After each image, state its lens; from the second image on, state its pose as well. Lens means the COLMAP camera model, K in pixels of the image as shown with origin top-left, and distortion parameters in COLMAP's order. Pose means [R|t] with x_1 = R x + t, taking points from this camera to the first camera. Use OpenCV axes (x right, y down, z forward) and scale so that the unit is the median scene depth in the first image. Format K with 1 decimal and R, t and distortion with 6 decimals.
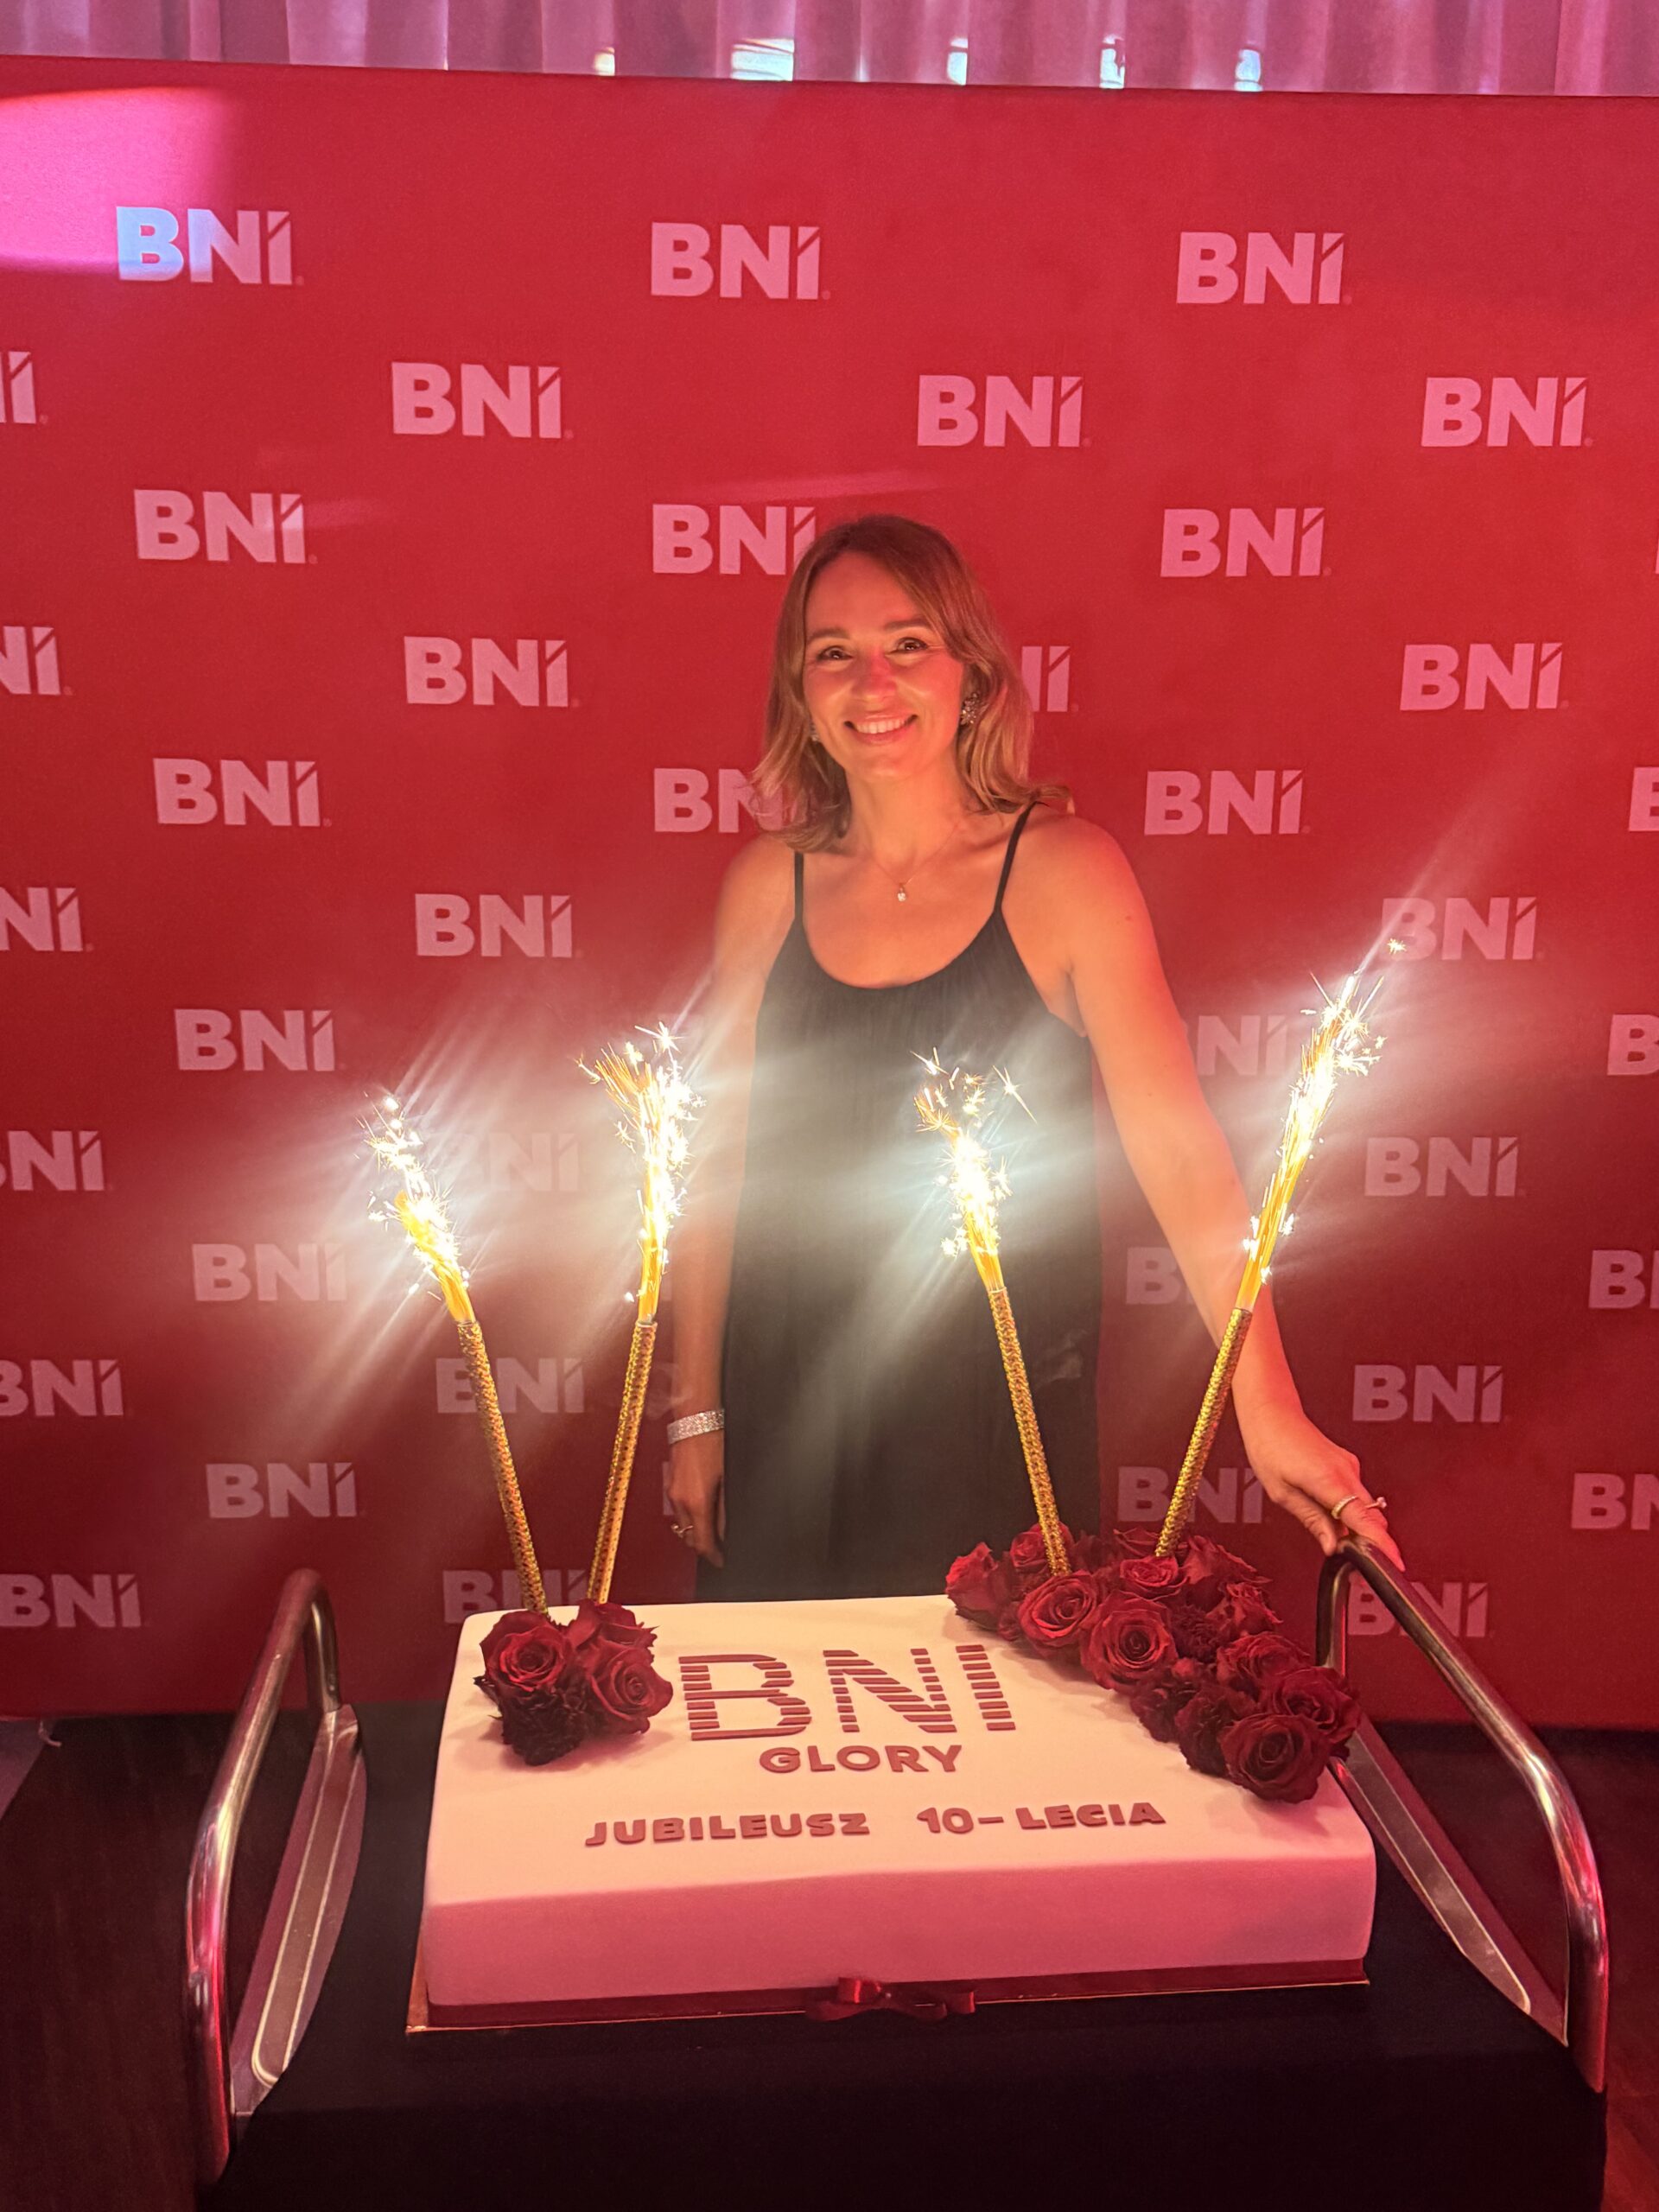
lens RADIAL K [[2177.1, 0, 829.5], [0, 2177.1, 1106.0], [0, 0, 1]] dist [0.173058, -0.459089]
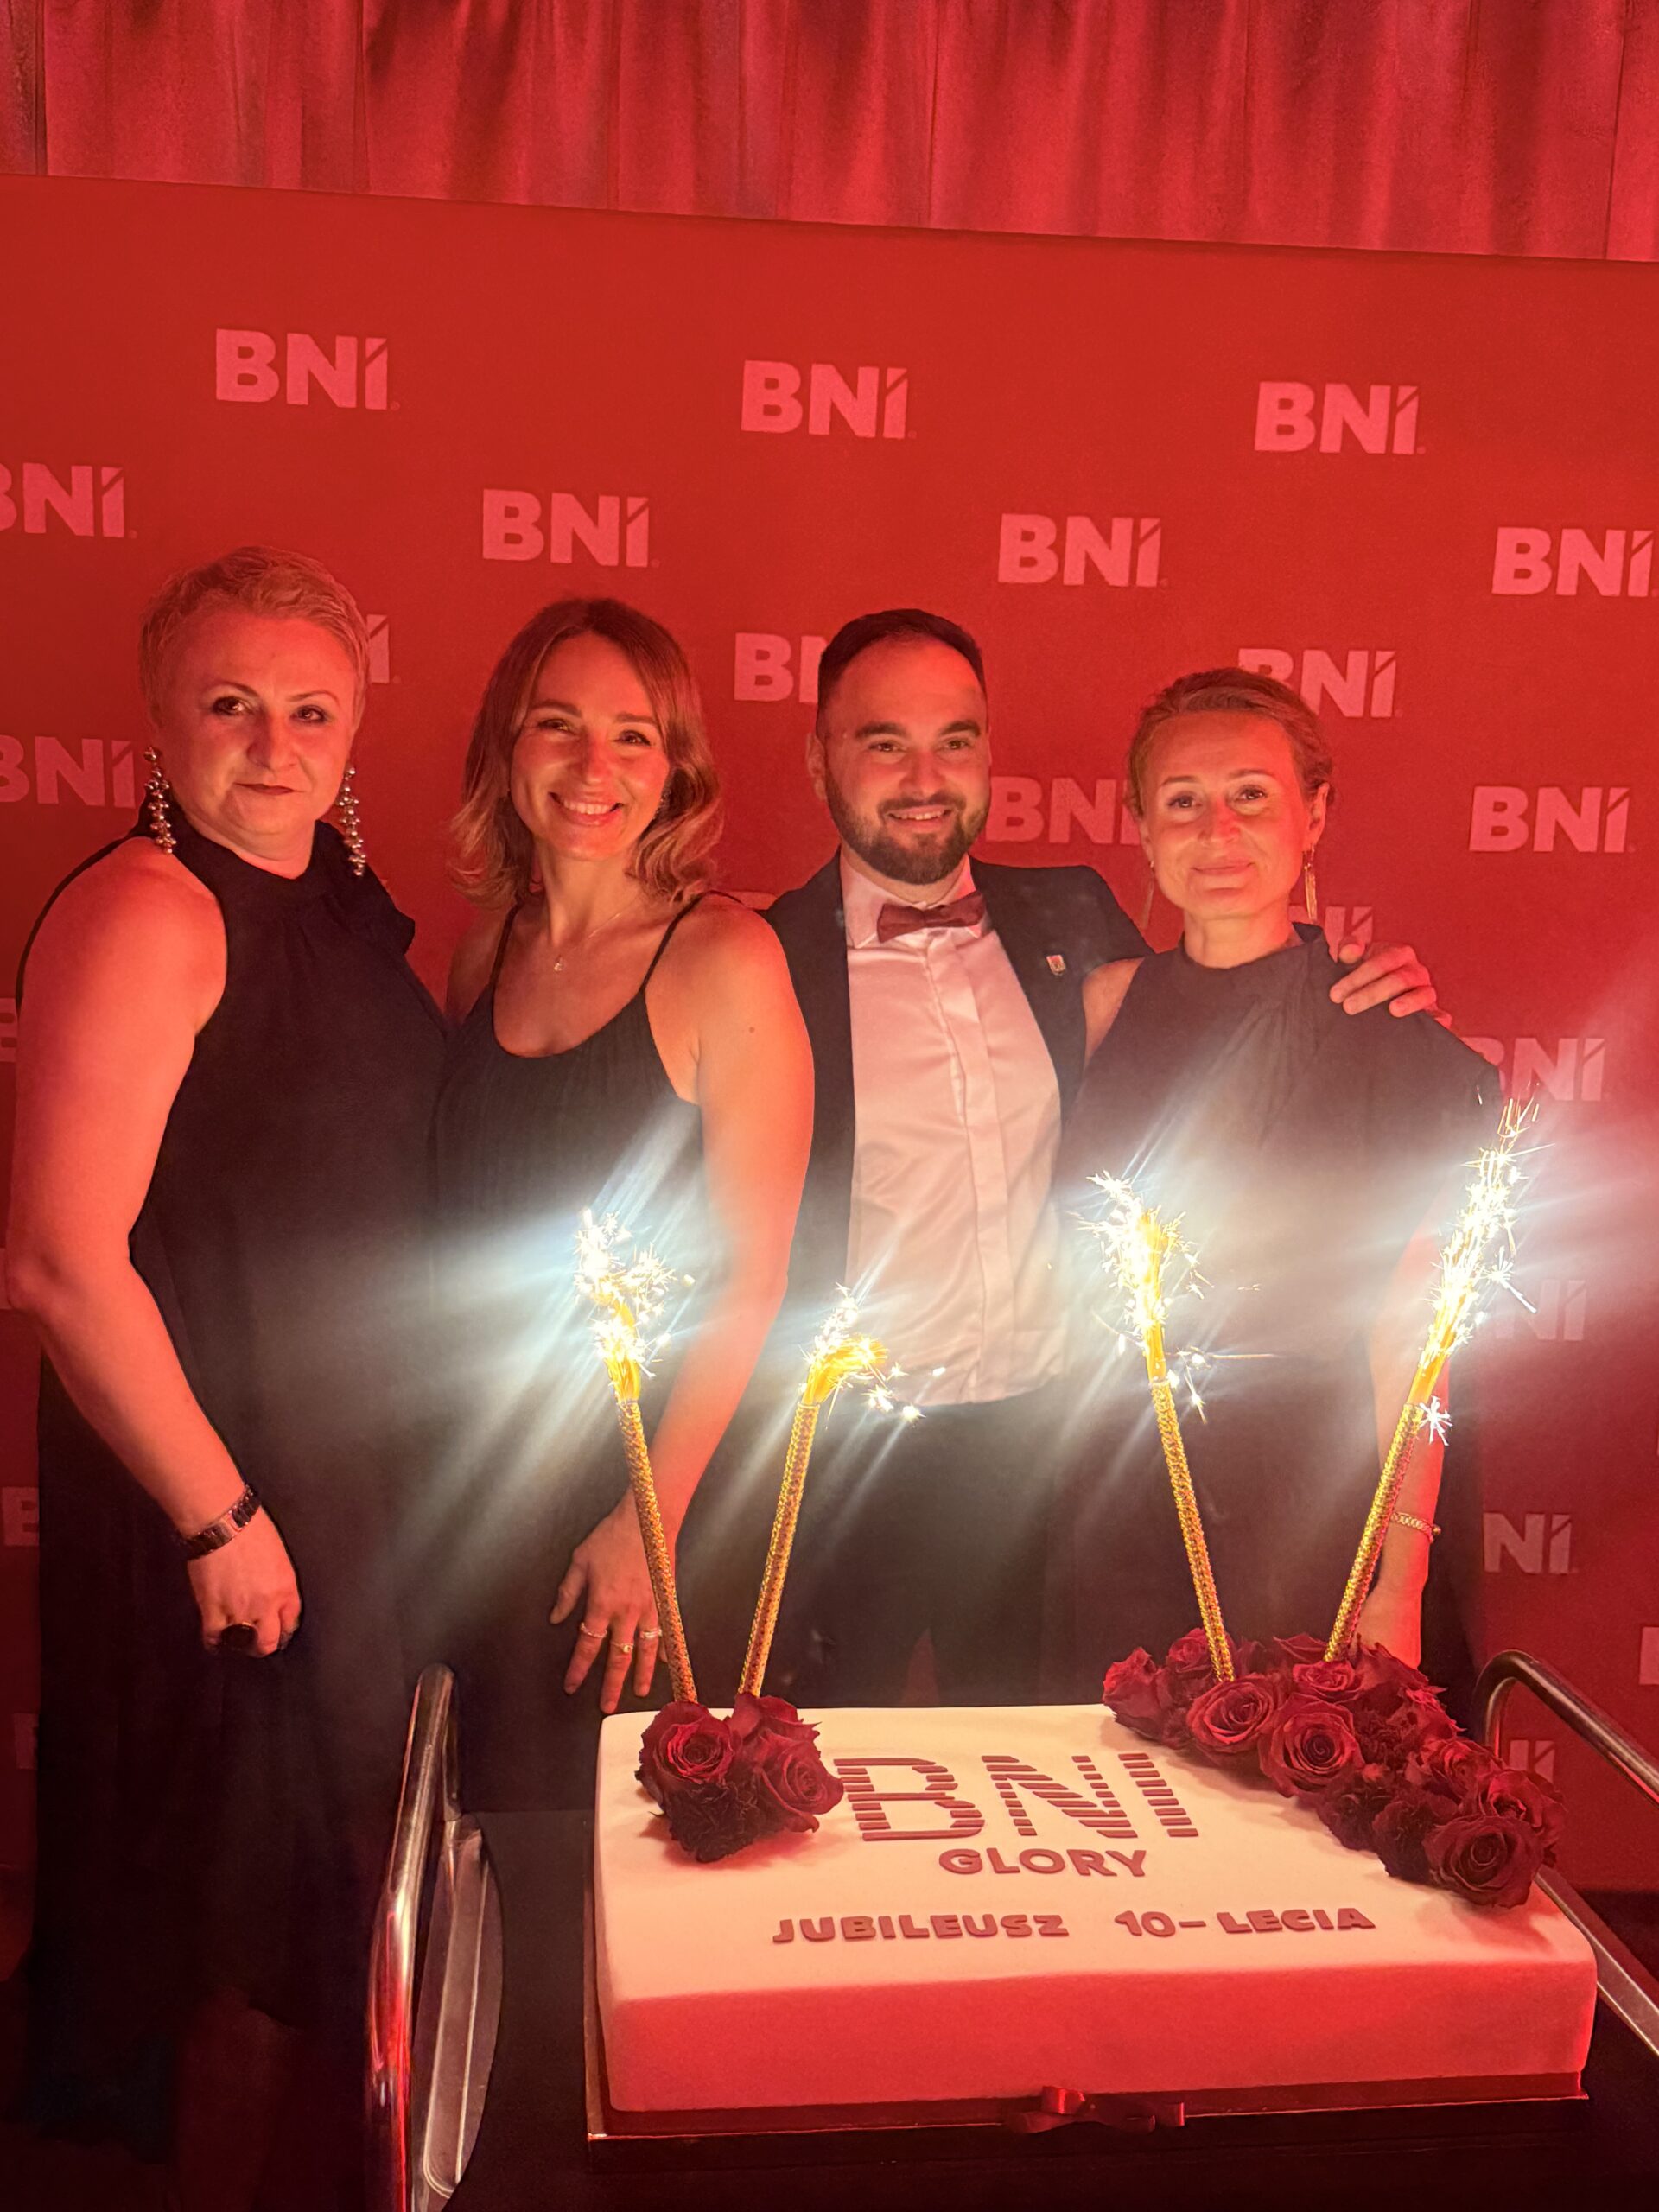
lens RADIAL K [[2182.4, 0, 829.5], [0, 2182.4, 1106.0], [0, 0, 1]] dist [0.192561, -0.500503]
pose [[0.999617, 0.019095, 0.020035, -0.101724], [-0.017401, 0.996518, -0.081536, 0.048185], [-0.021522, 0.081157, 0.996469, 0.015336]]
